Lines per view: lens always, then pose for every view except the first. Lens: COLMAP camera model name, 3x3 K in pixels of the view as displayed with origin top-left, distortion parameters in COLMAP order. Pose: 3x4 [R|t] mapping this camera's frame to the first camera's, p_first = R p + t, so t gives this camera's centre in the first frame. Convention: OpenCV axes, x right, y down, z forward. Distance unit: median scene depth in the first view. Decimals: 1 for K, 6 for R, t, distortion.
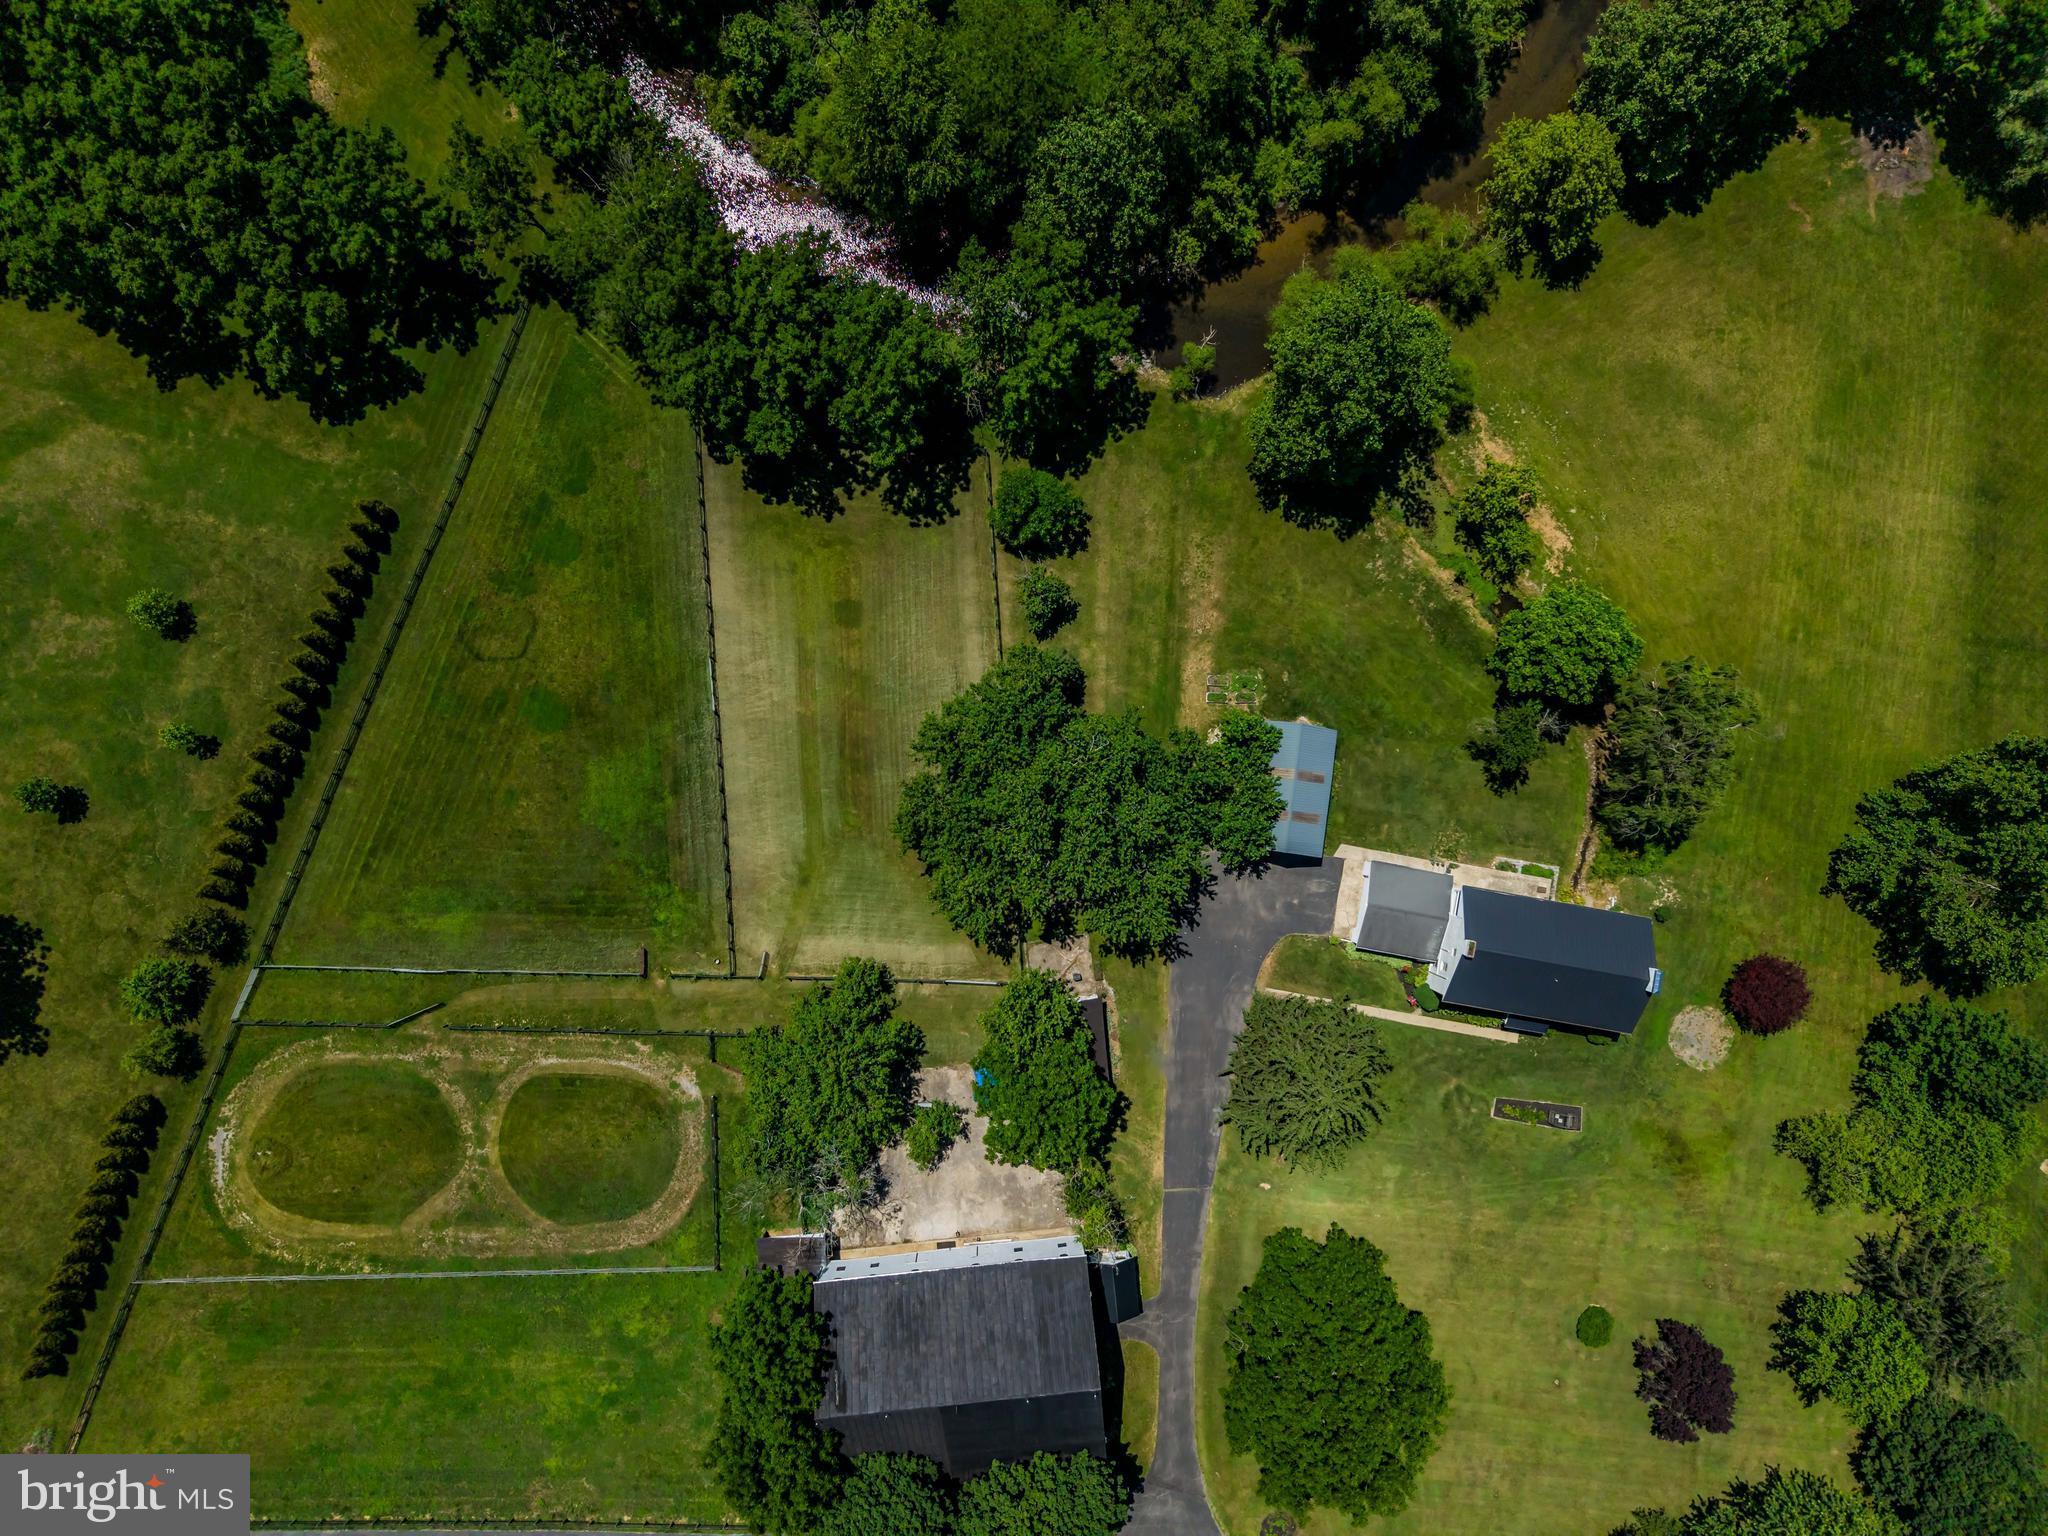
lens RADIAL K [[1371.5, 0, 1017.9], [0, 1371.5, 785.0], [0, 0, 1]] dist [0.019187, -0.017364]
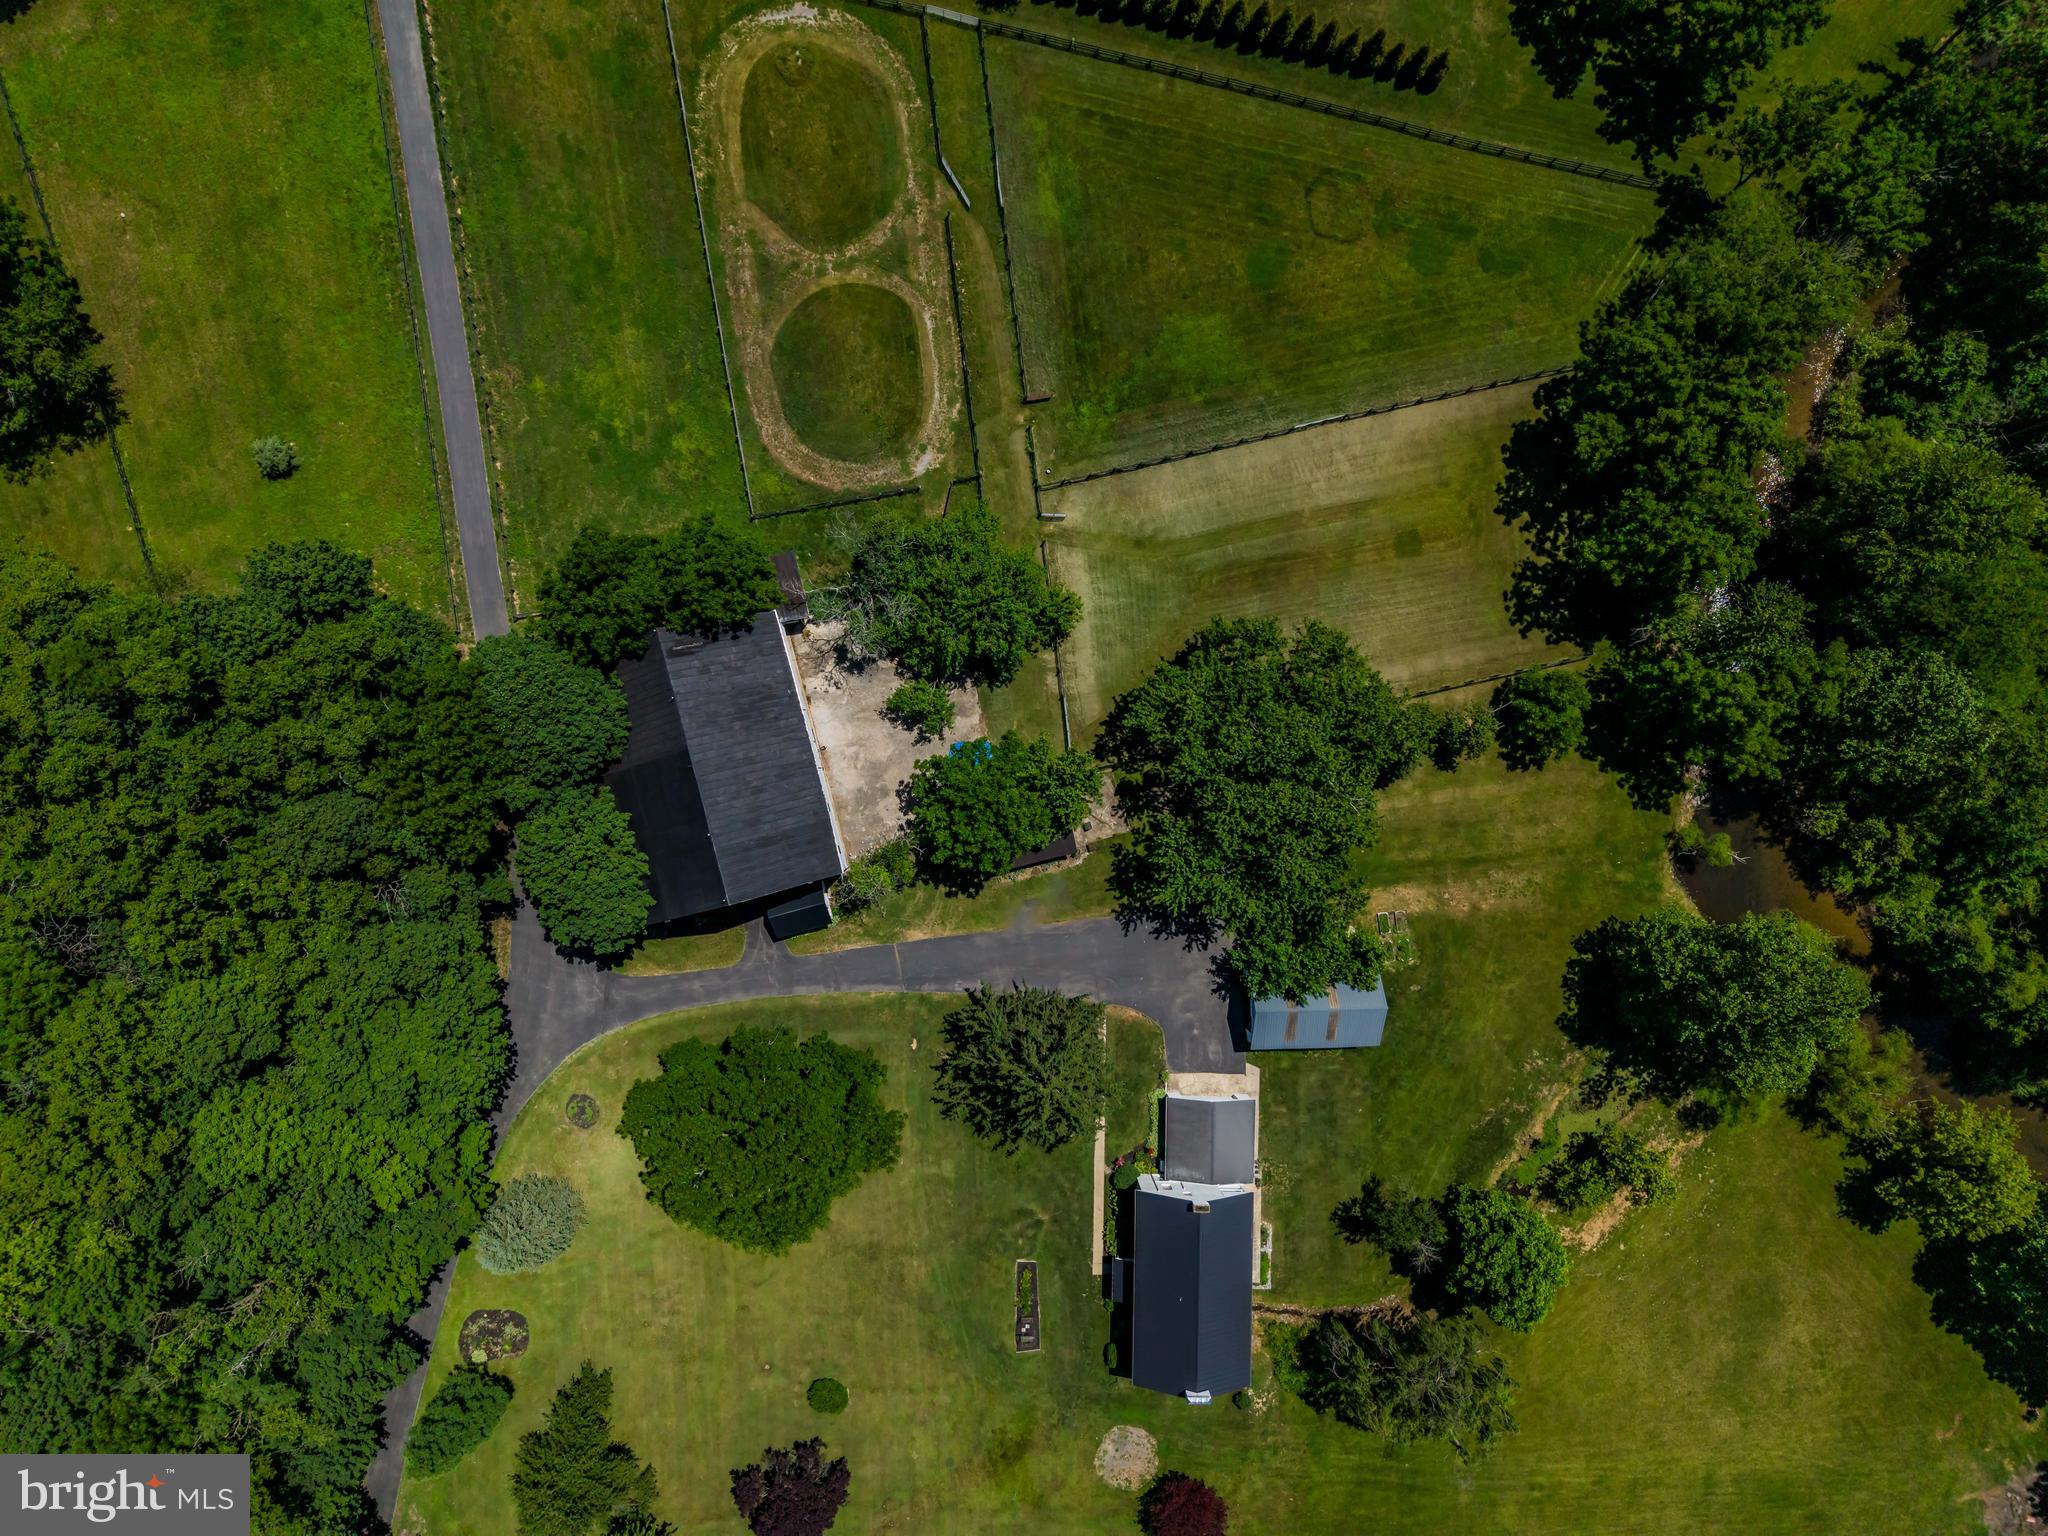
lens RADIAL K [[1371.5, 0, 1022.6], [0, 1371.5, 760.9], [0, 0, 1]] dist [0.019187, -0.017364]
pose [[0.156299, 0.987532, -0.018732, 0.007224], [-0.987681, 0.156122, -0.010595, 0.191830], [-0.007538, 0.020157, 0.999768, -0.001115]]
